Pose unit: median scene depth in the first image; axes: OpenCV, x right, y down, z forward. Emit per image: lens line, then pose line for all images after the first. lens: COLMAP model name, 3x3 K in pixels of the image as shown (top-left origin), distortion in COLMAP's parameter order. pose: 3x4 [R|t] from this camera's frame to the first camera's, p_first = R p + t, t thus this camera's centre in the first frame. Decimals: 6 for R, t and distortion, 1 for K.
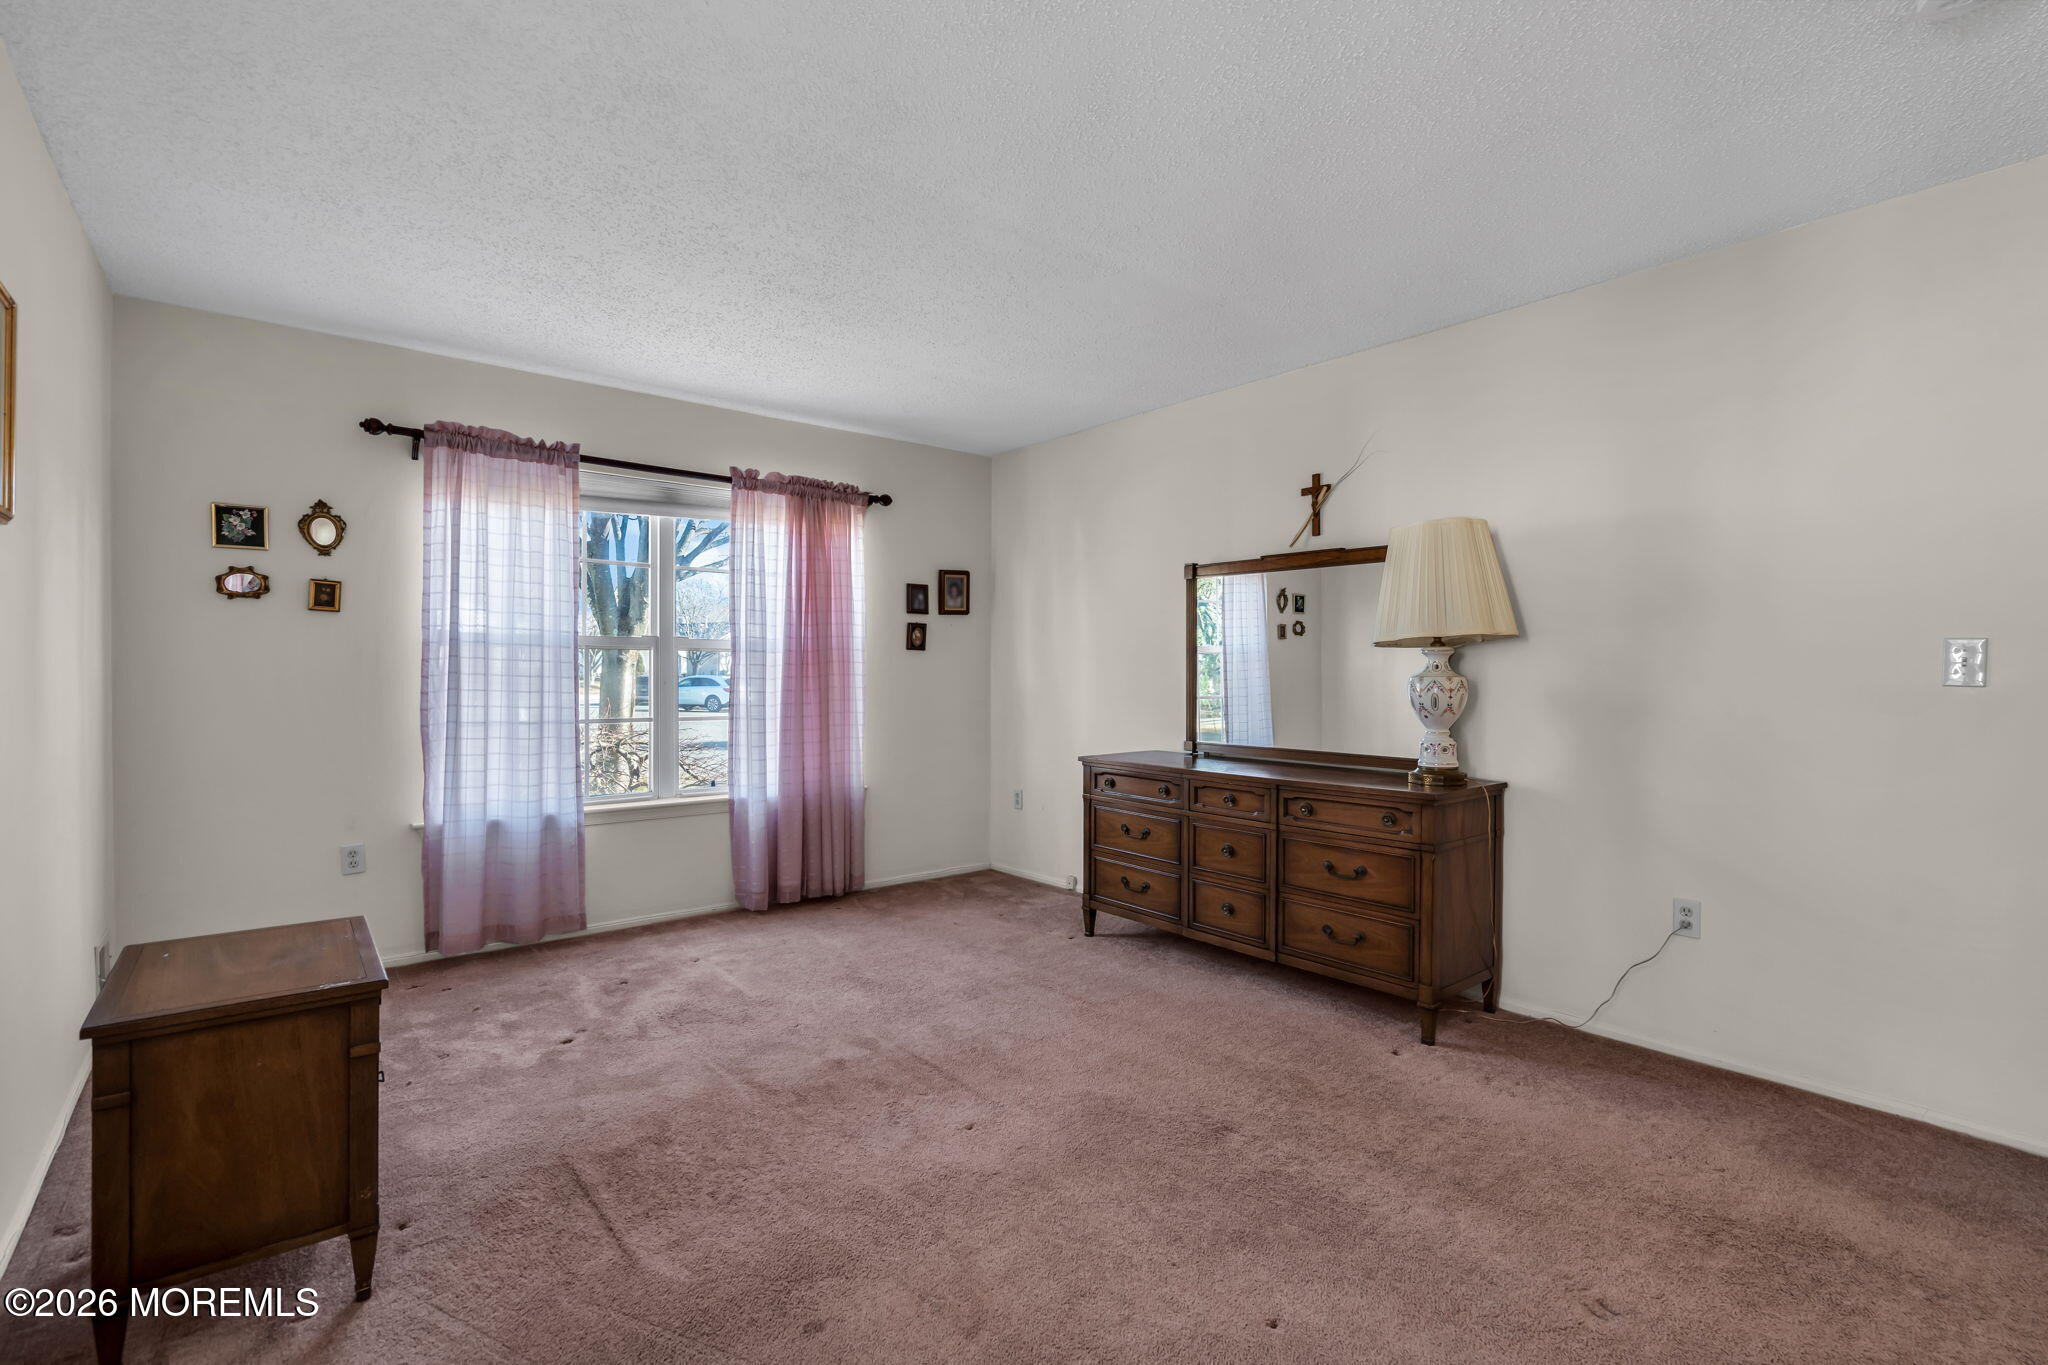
lens RADIAL K [[935.0, 0, 1026.3], [0, 935.0, 669.6], [0, 0, 1]] dist [-0.000497, 0.000009]
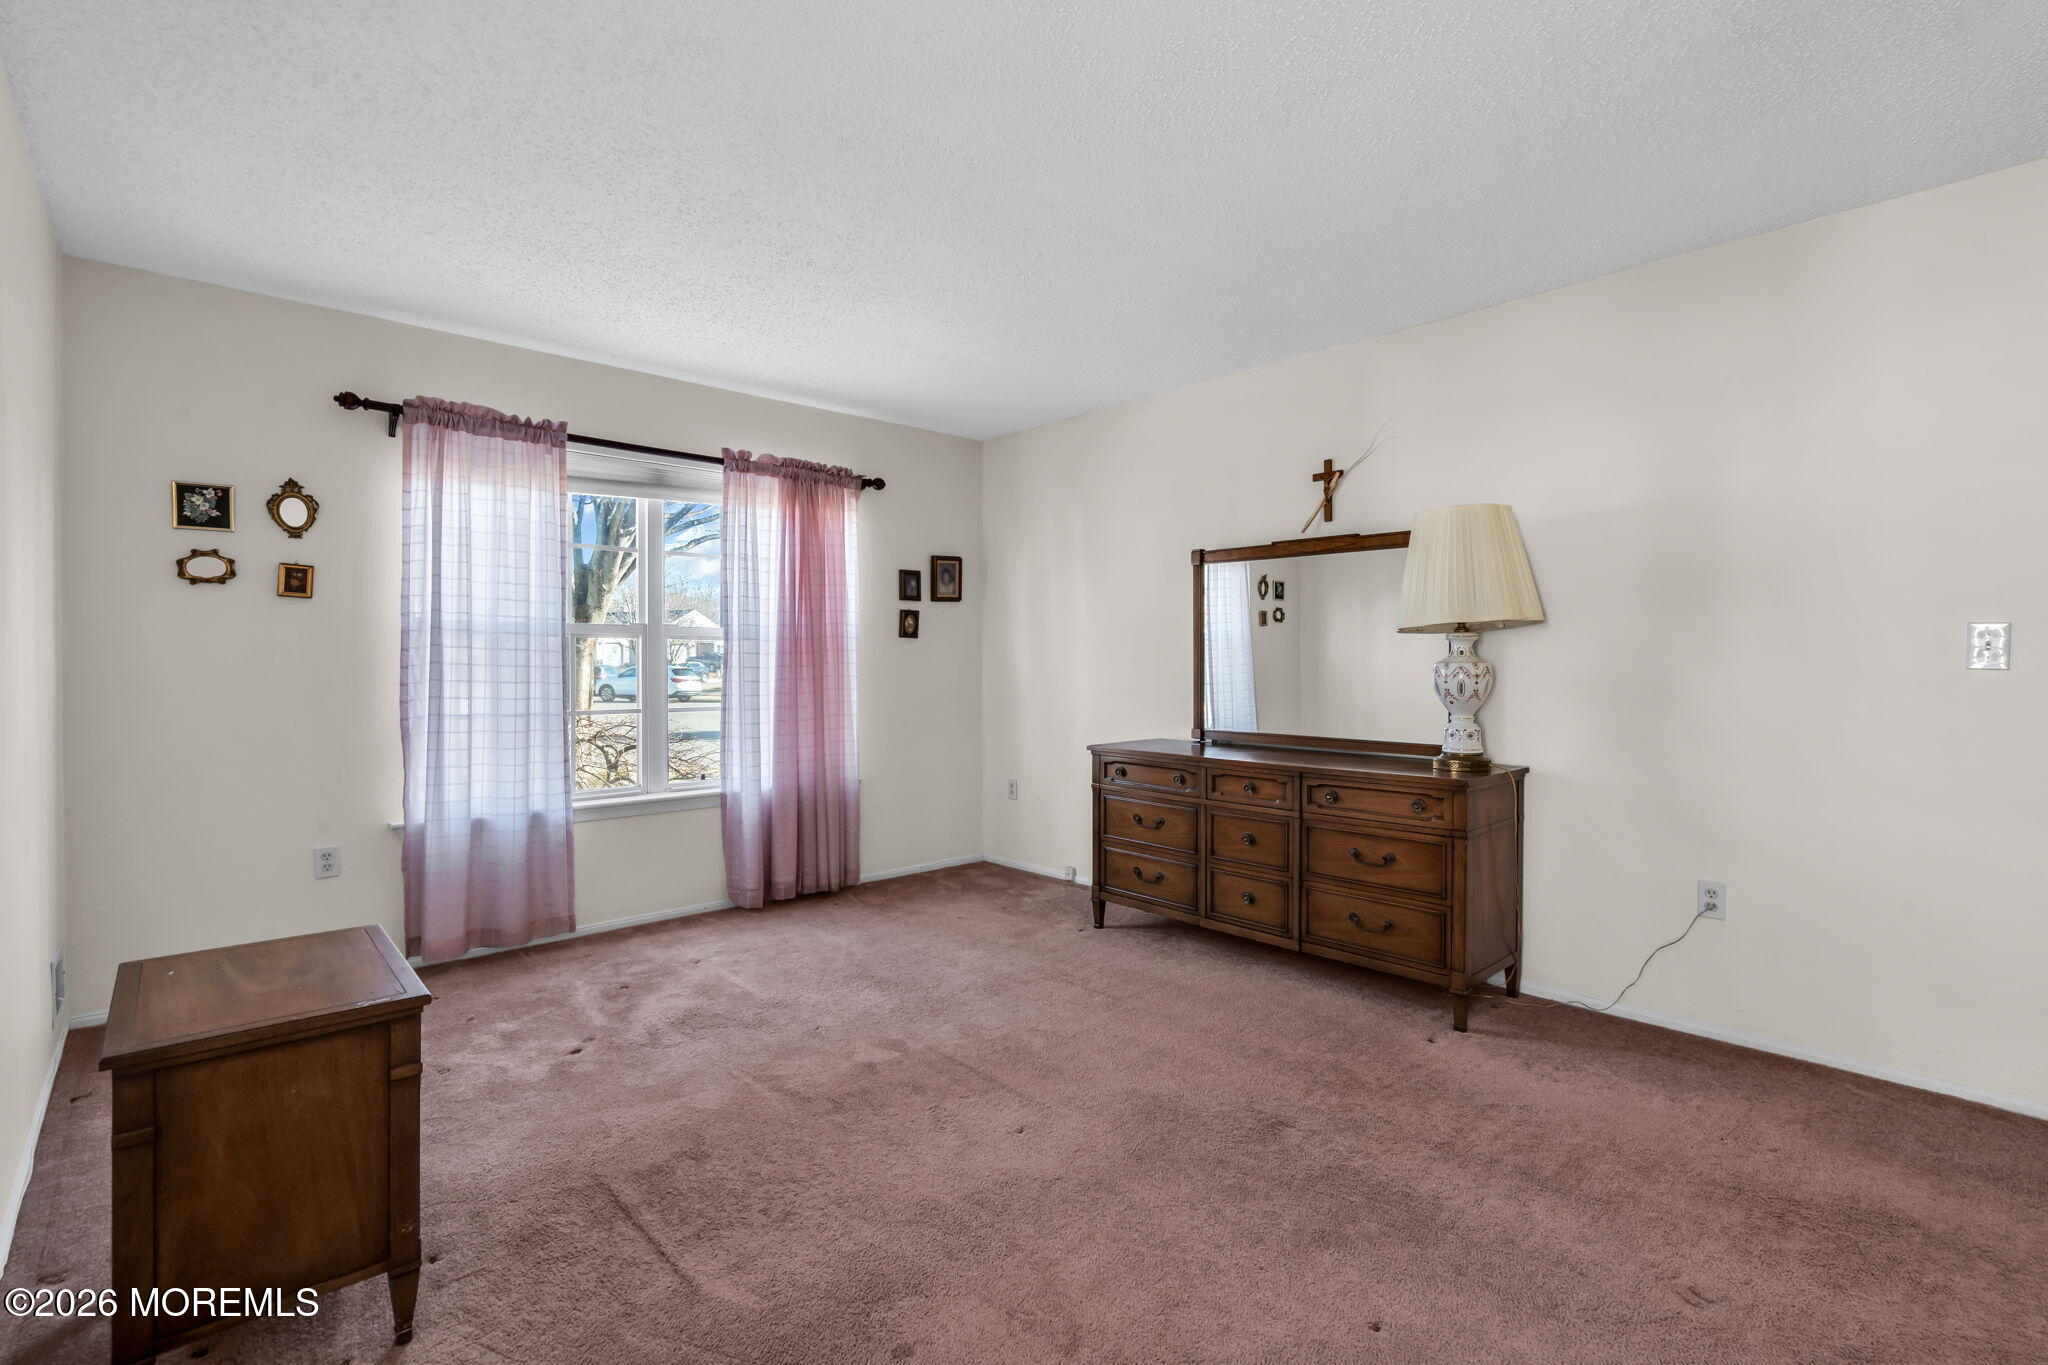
lens RADIAL K [[939.9, 0, 1025.8], [0, 939.9, 656.5], [0, 0, 1]] dist [-0.000368, 0.000030]
pose [[0.998460, -0.003800, 0.055348, -0.079499], [0.003873, 0.999992, -0.001209, 0.000632], [-0.055343, 0.001421, 0.998466, 0.021811]]
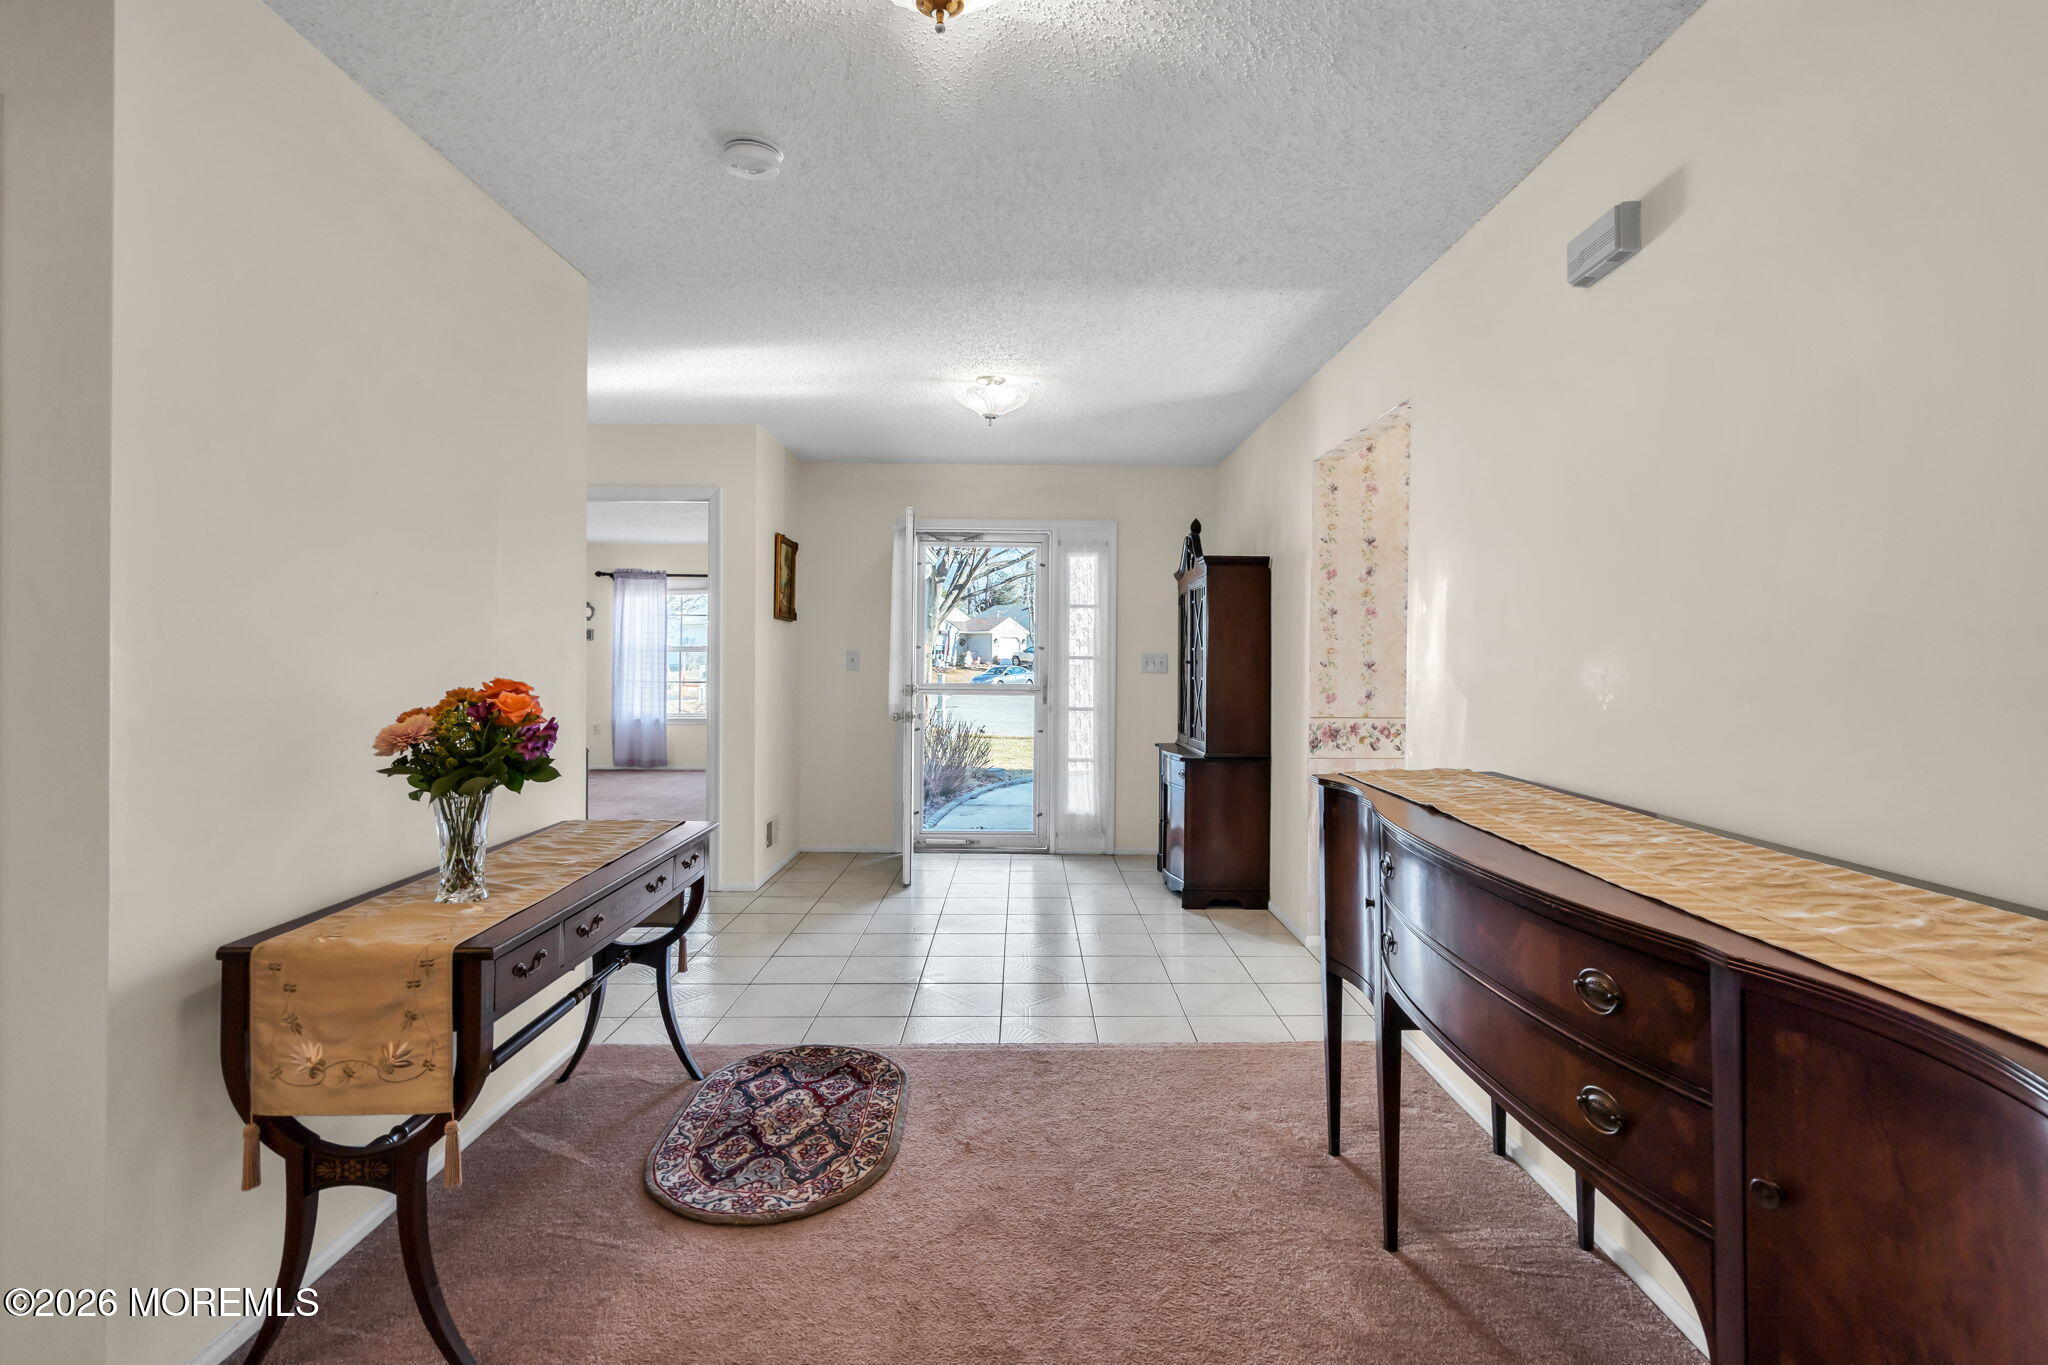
lens RADIAL K [[939.9, 0, 1025.8], [0, 939.9, 656.5], [0, 0, 1]] dist [-0.000368, 0.000030]
pose [[0.776735, -0.004953, -0.629808, 2.267184], [0.004332, 0.999987, -0.002521, -0.000226], [0.629812, -0.000771, 0.776747, -0.415807]]
